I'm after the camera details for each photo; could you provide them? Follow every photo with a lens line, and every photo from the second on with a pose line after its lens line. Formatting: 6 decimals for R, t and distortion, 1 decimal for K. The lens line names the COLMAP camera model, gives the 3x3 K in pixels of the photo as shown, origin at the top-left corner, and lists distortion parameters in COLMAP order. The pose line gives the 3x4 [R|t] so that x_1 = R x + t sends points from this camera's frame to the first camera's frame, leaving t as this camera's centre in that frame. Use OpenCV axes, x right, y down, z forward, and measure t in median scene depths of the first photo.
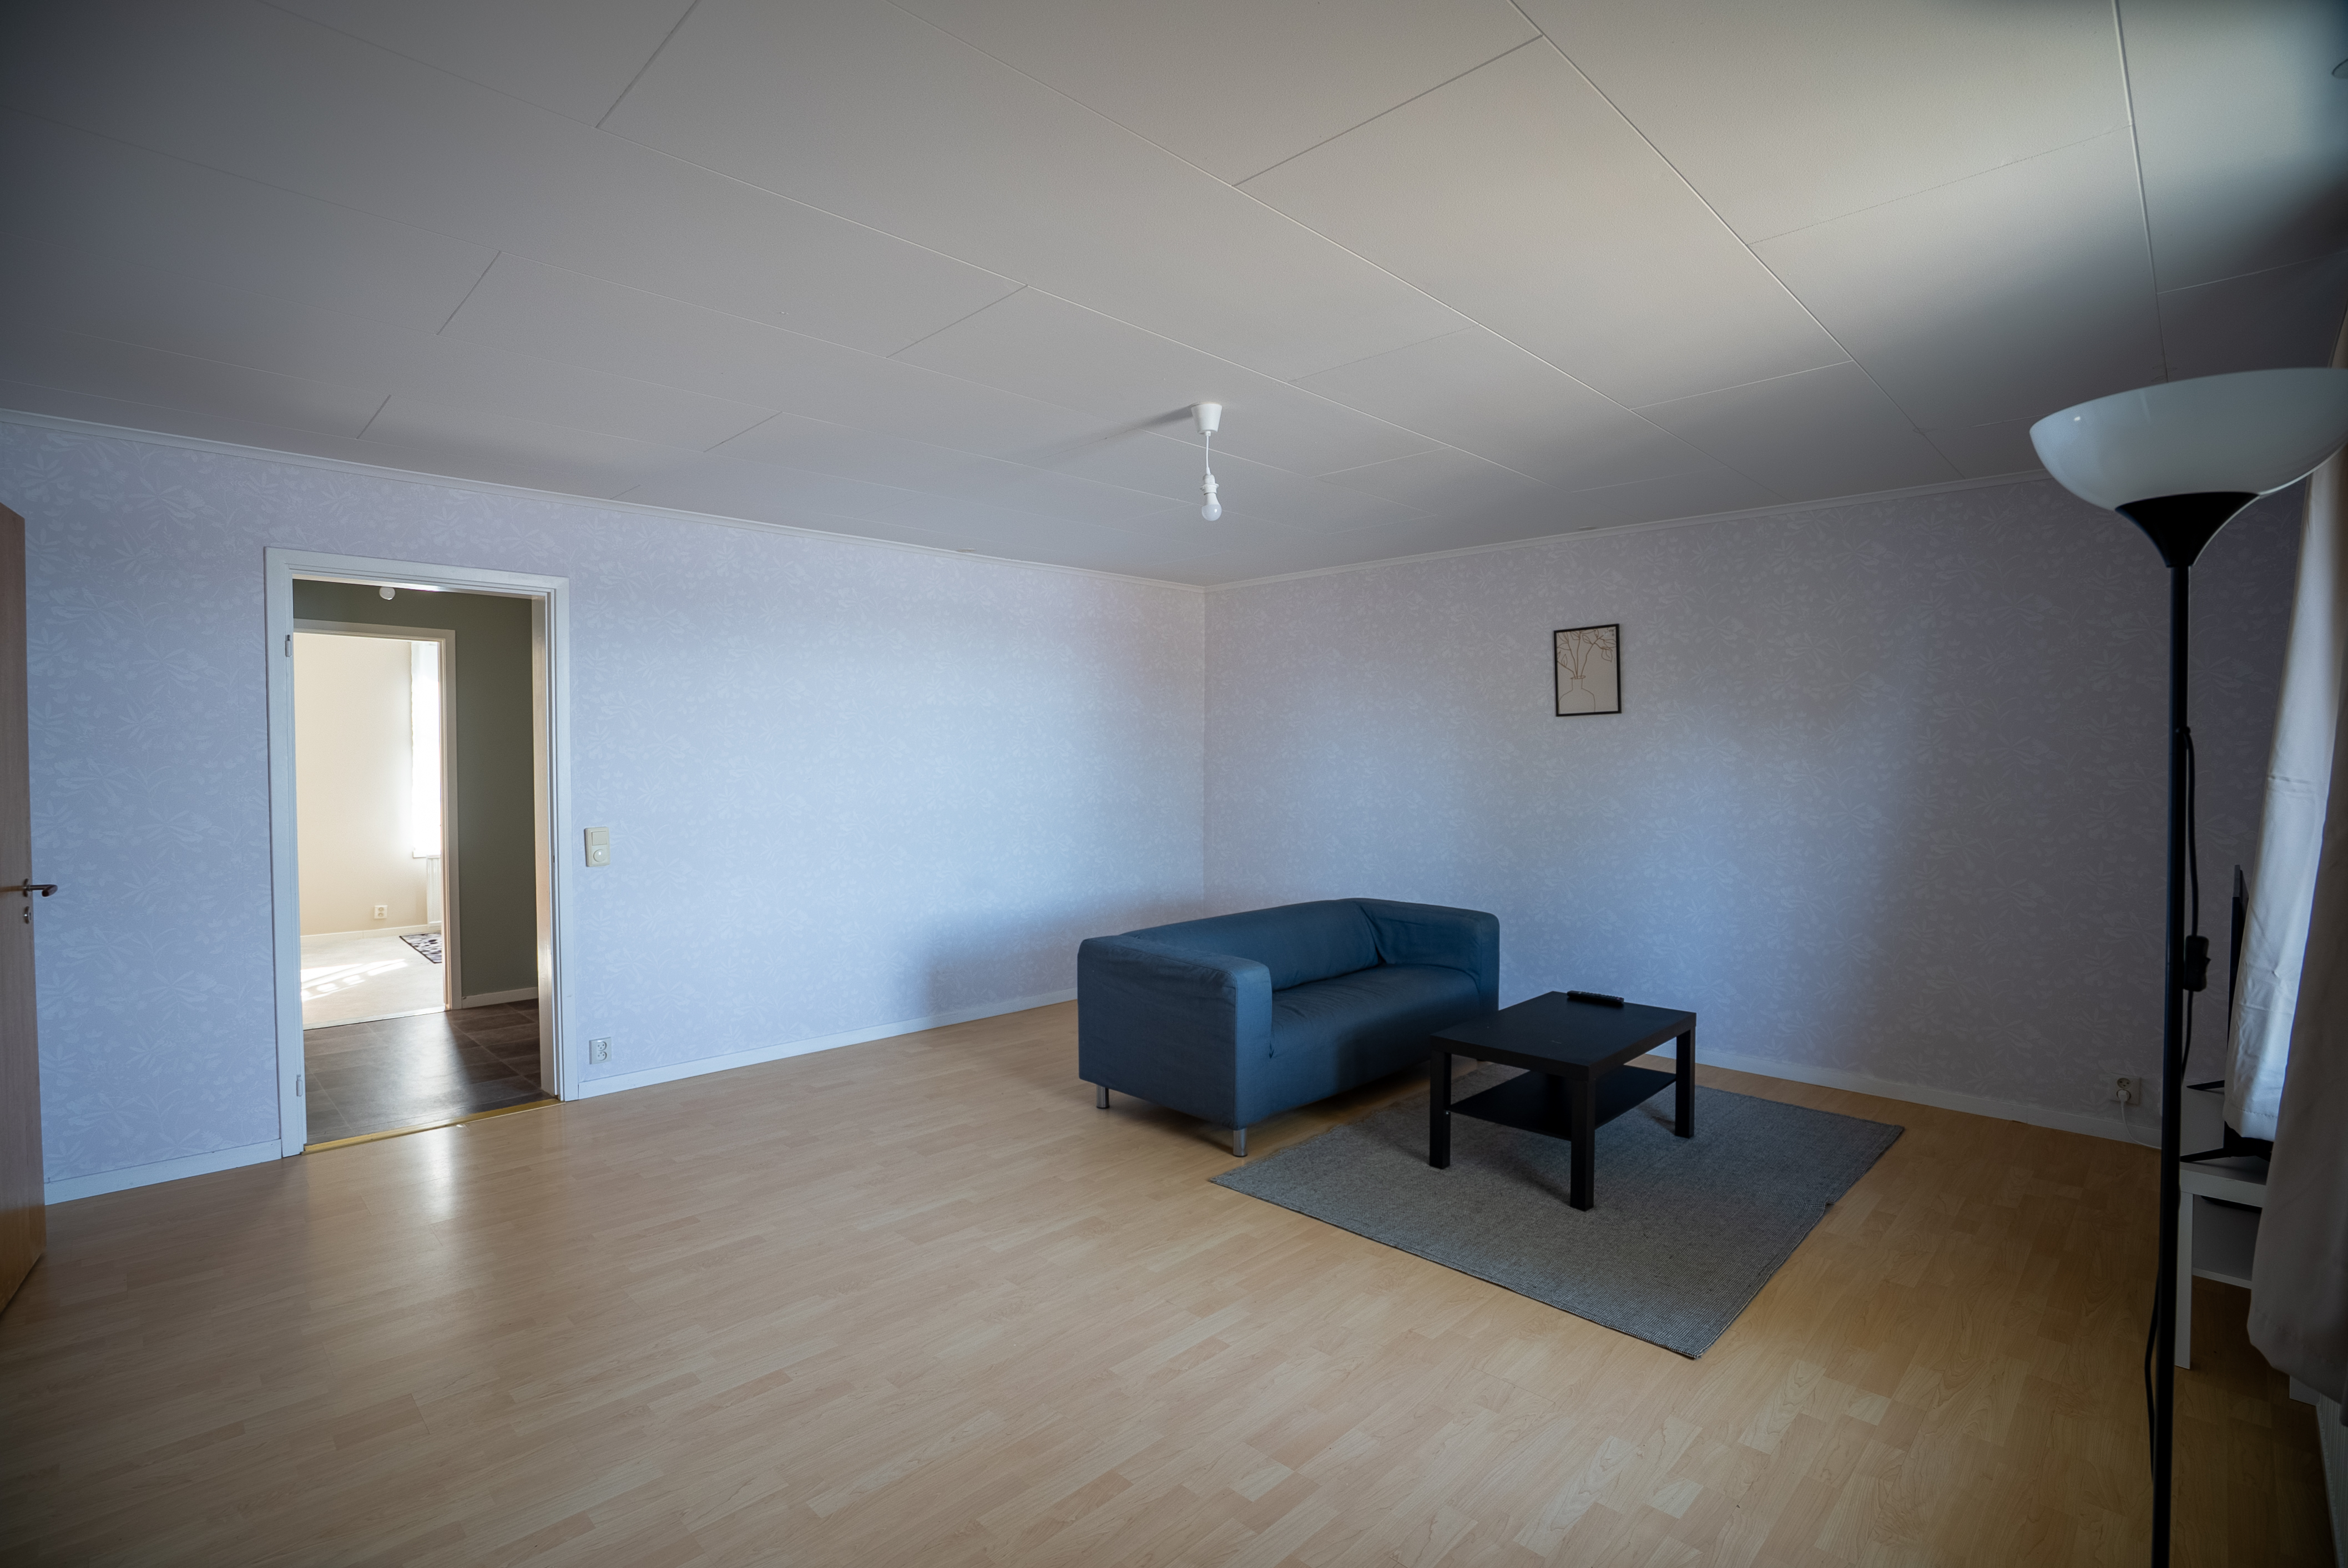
lens RADIAL K [[1082.6, 0, 1159.5], [0, 1082.6, 781.1], [0, 0, 1]] dist [-0.041593, 0.003533]
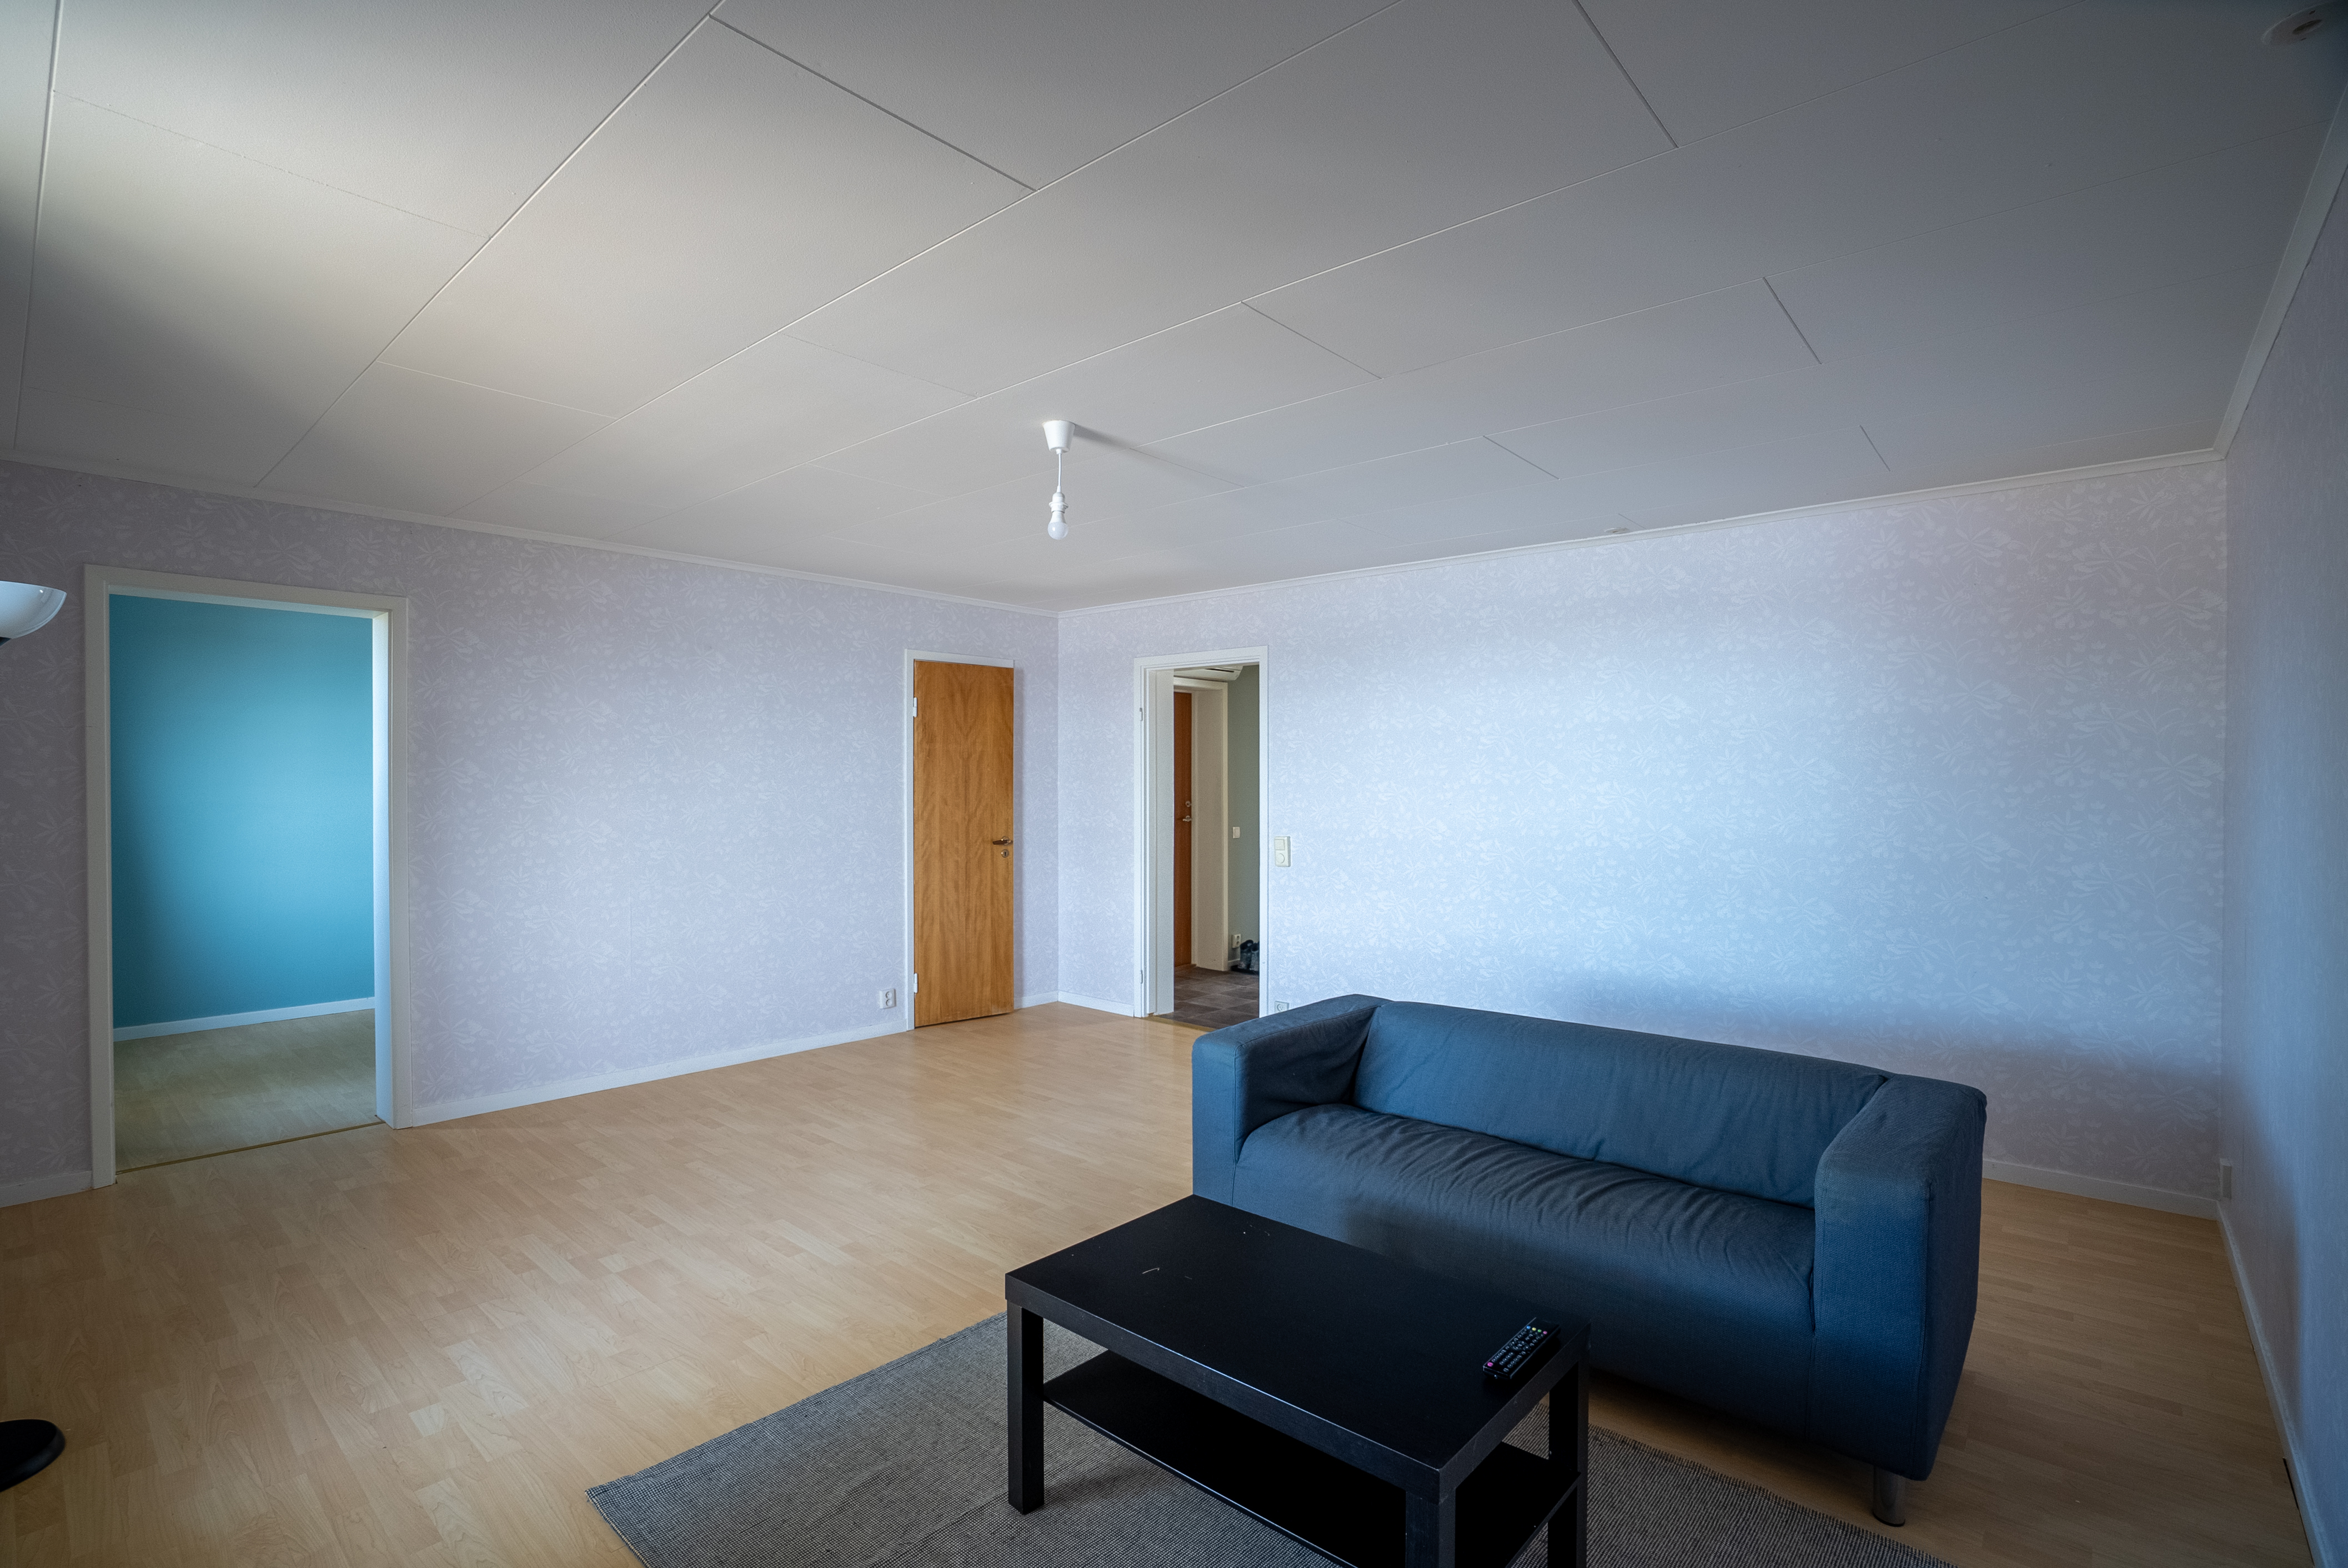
lens RADIAL K [[1082.6, 0, 1162.0], [0, 1082.6, 775.2], [0, 0, 1]] dist [-0.041593, 0.003533]
pose [[0.062726, -0.009895, -0.997982, 1.359057], [-0.028198, 0.999534, -0.011683, -0.020796], [0.997632, 0.028874, 0.062418, 1.377678]]
